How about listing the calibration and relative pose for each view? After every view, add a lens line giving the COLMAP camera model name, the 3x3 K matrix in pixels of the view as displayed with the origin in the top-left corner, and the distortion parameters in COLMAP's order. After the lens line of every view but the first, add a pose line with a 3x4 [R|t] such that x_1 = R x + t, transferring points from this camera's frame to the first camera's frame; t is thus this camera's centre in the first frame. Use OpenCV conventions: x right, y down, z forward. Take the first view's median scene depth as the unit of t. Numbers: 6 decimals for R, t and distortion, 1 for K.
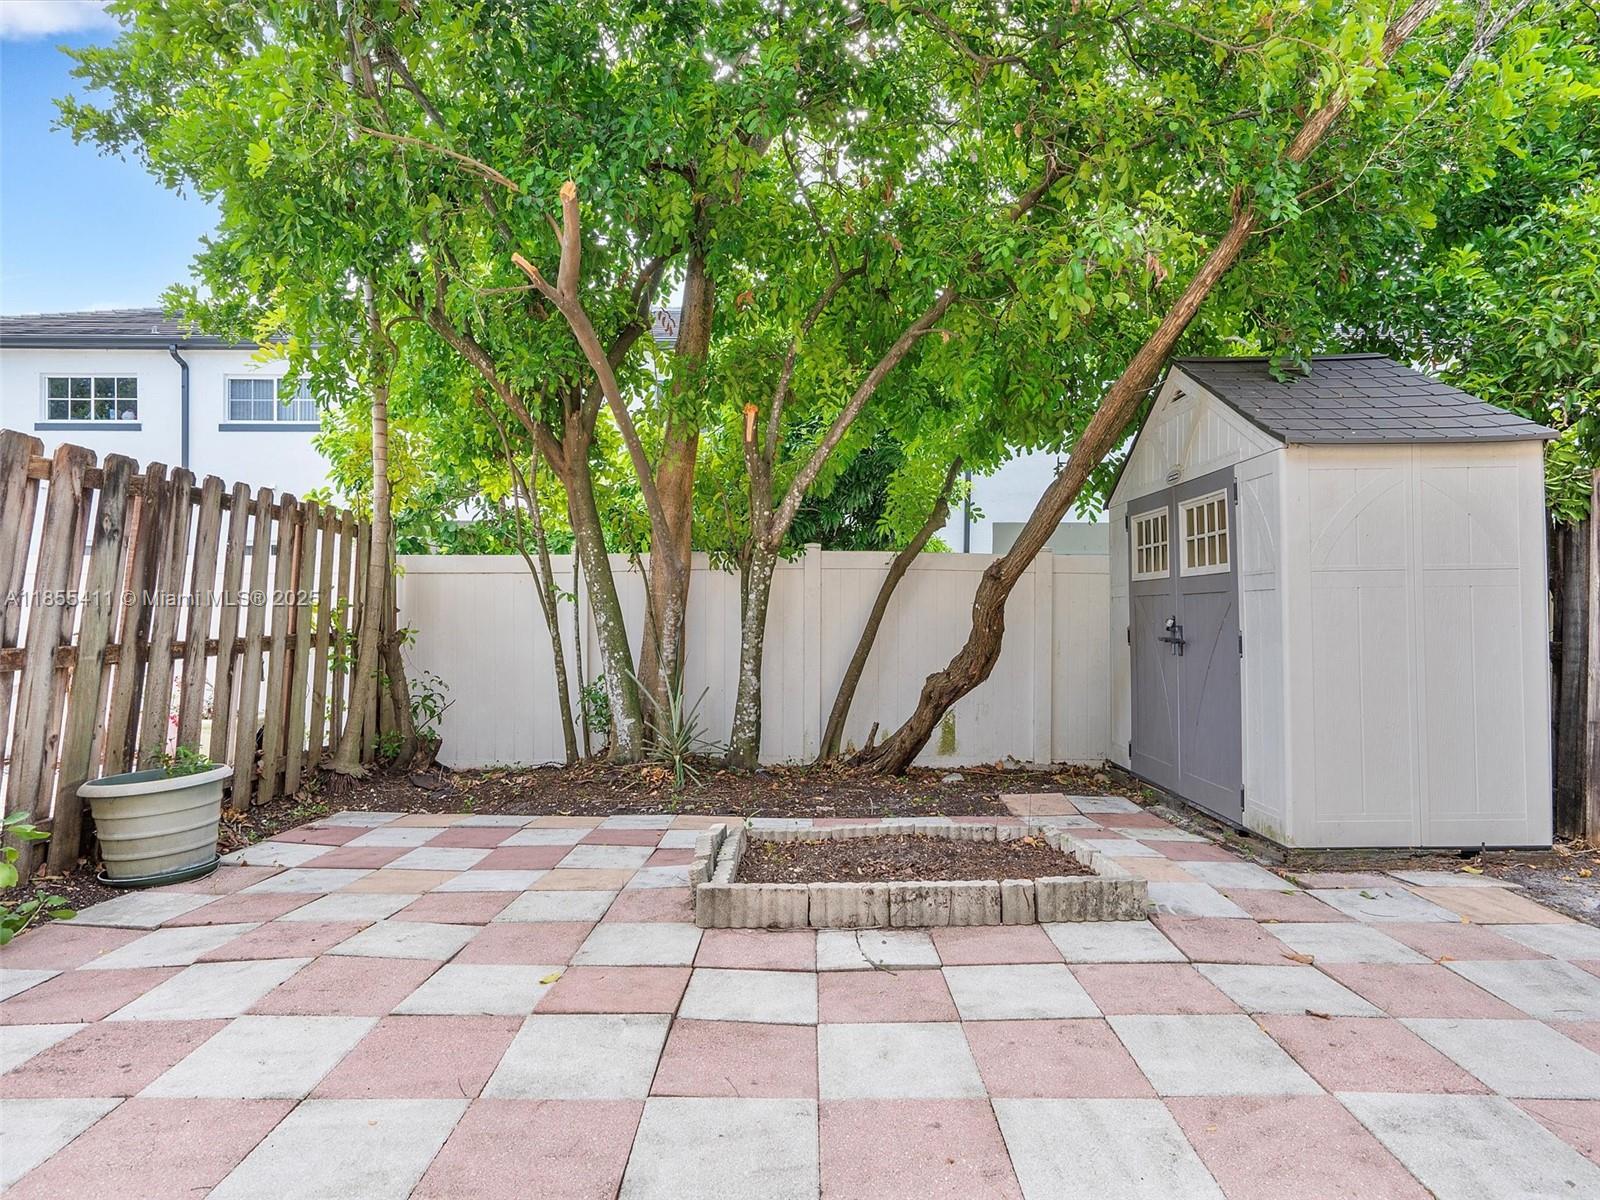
lens RADIAL K [[902.2, 0, 800.2], [0, 902.2, 600.9], [0, 0, 1]] dist [-0.004537, 0.006185]
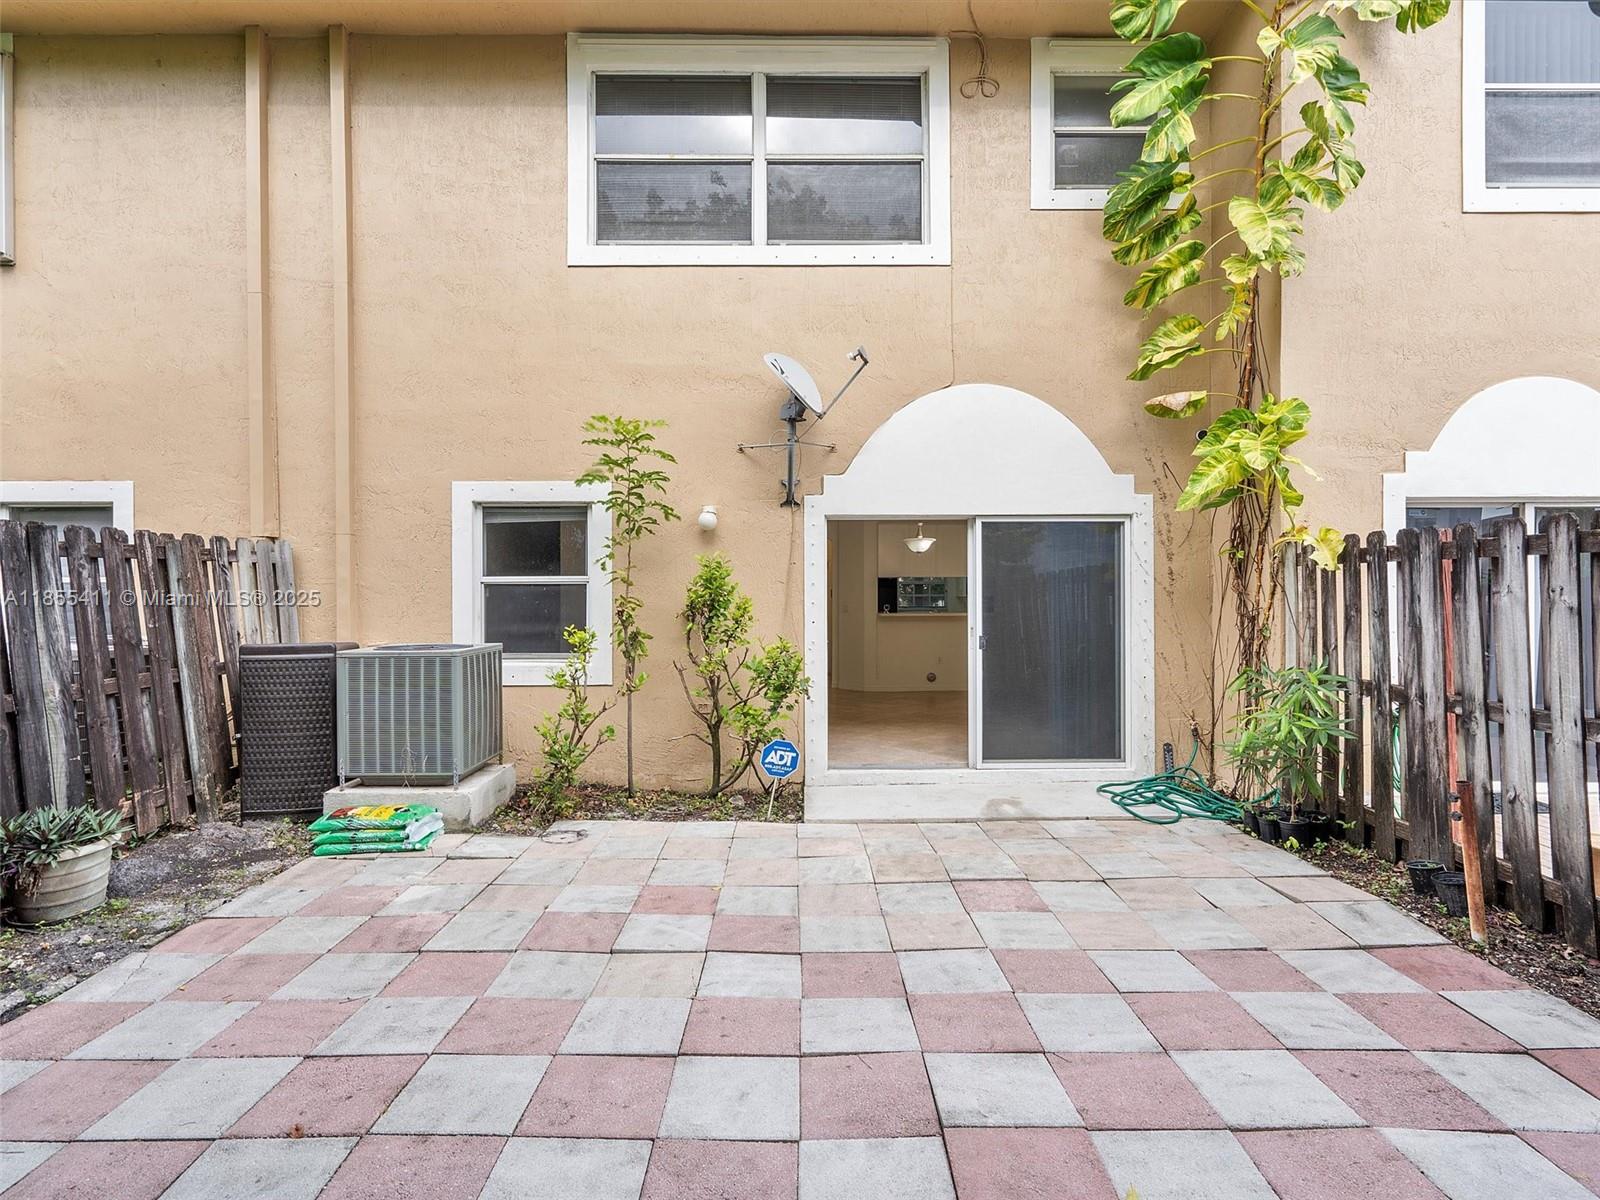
lens RADIAL K [[825.7, 0, 805.5], [0, 825.7, 606.0], [0, 0, 1]] dist [-0.007817, 0.005713]
pose [[-0.999960, 0.000069, -0.008935, 0.012098], [-0.000079, 0.999862, 0.016612, -0.078895], [0.008935, 0.016613, -0.999822, 1.096984]]
